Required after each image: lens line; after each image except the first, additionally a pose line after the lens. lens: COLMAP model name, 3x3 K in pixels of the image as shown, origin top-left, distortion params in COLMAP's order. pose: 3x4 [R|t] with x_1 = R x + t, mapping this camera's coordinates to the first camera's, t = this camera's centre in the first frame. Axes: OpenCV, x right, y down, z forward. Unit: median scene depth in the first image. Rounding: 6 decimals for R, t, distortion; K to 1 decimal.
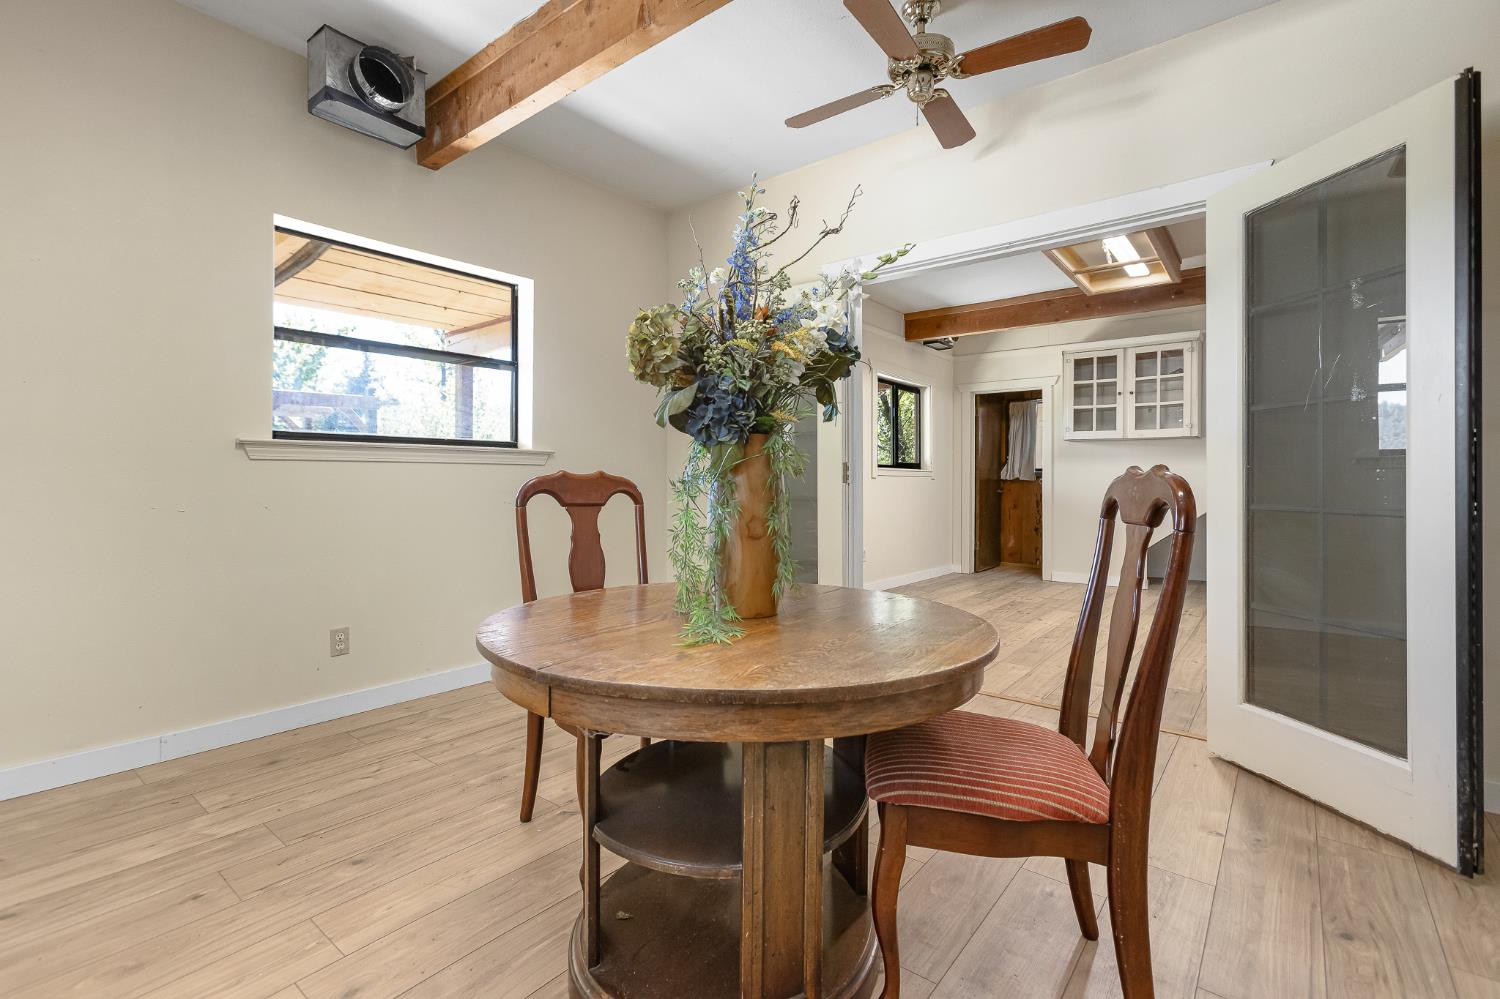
lens RADIAL K [[678.9, 0, 744.1], [0, 678.9, 491.0], [0, 0, 1]] dist [-0.001031, 0.000272]
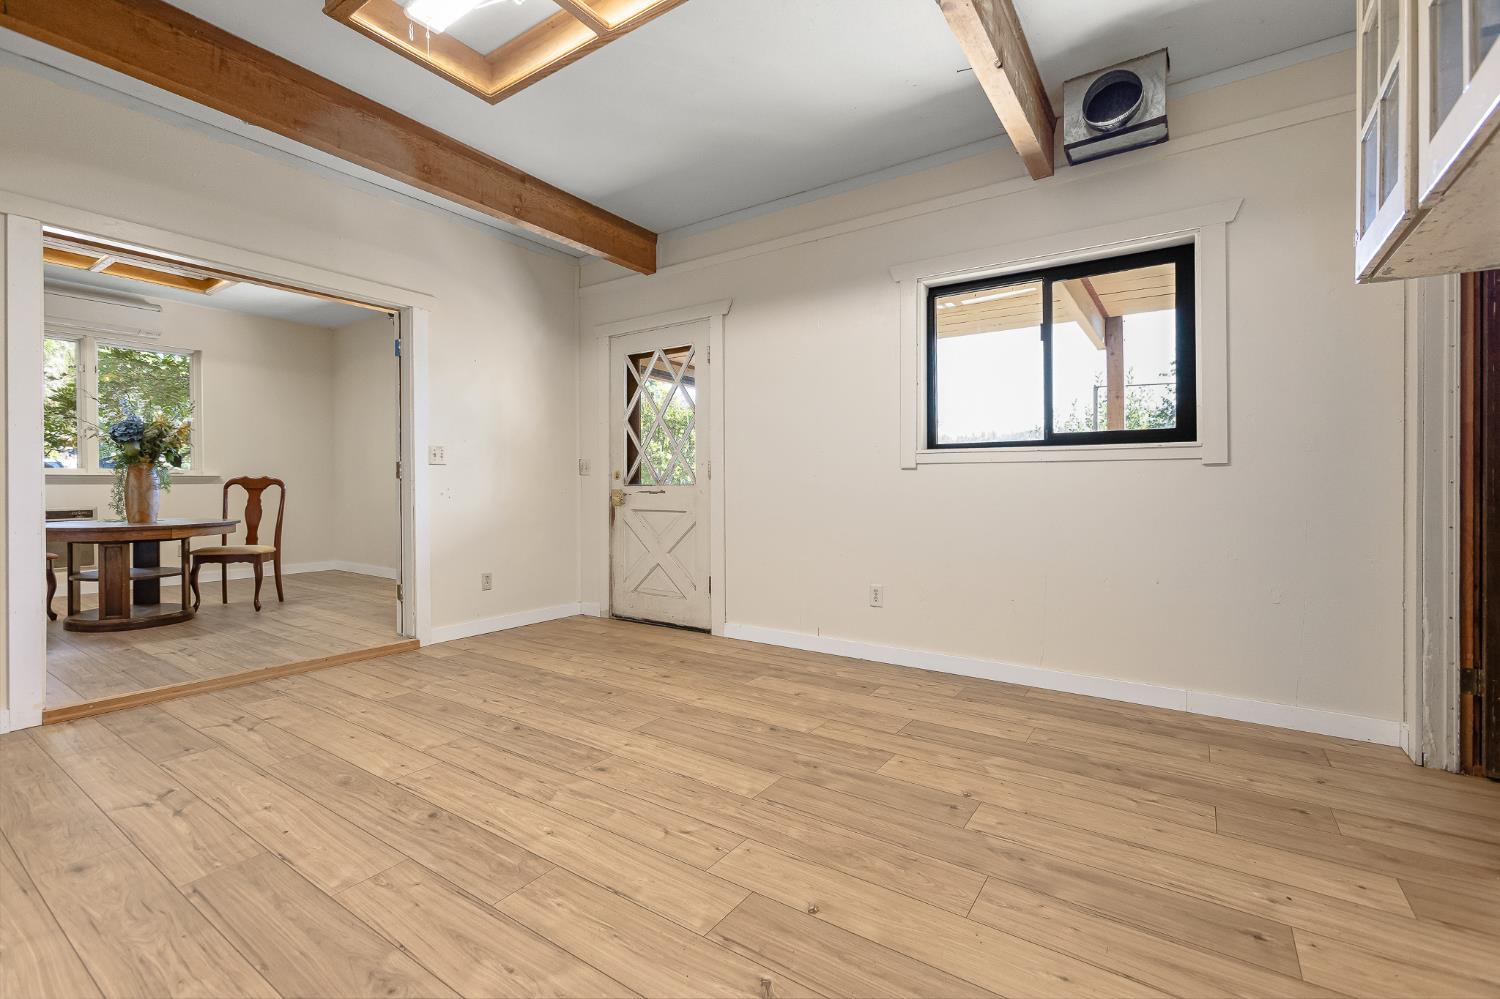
lens RADIAL K [[678.9, 0, 744.1], [0, 678.9, 491.0], [0, 0, 1]] dist [-0.001031, 0.000272]
pose [[0.089908, 0.003006, -0.995946, 2.151588], [-0.012109, 0.999925, 0.001925, -0.001414], [0.995876, 0.011887, 0.089938, 2.341954]]
